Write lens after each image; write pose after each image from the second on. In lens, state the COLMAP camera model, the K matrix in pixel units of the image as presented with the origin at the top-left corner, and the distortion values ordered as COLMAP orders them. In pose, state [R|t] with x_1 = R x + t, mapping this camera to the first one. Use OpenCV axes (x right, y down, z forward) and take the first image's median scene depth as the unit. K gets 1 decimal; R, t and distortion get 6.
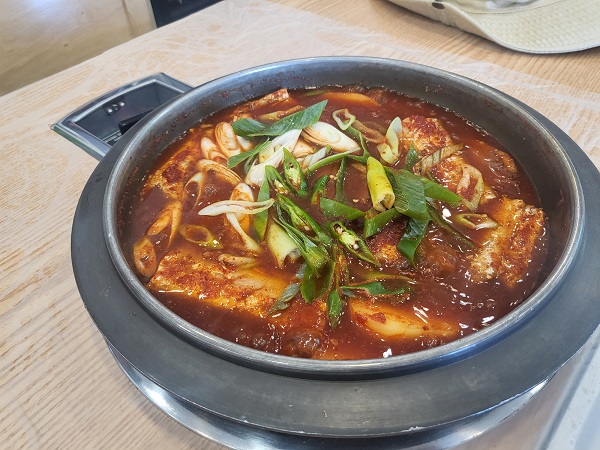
lens RADIAL K [[465.2, 0, 300.0], [0, 465.2, 225.0], [0, 0, 1]] dist [-0.068171, 0.077082]
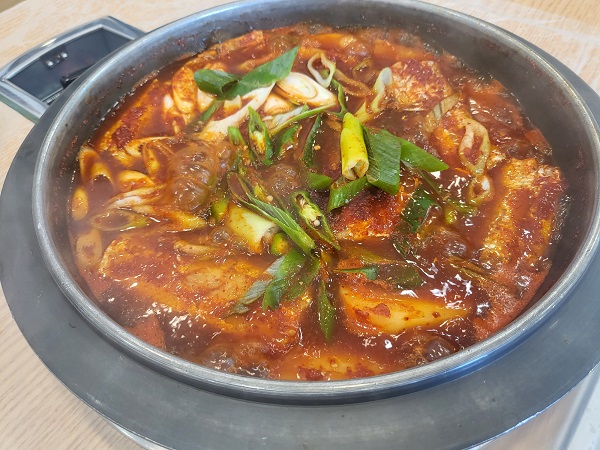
lens RADIAL K [[497.1, 0, 300.0], [0, 497.1, 225.0], [0, 0, 1]] dist [-0.102368, 0.094150]
pose [[0.999041, -0.033195, 0.028540, 0.017001], [0.030250, 0.994719, 0.098078, -0.037028], [-0.031645, -0.097121, 0.994769, 0.094540]]
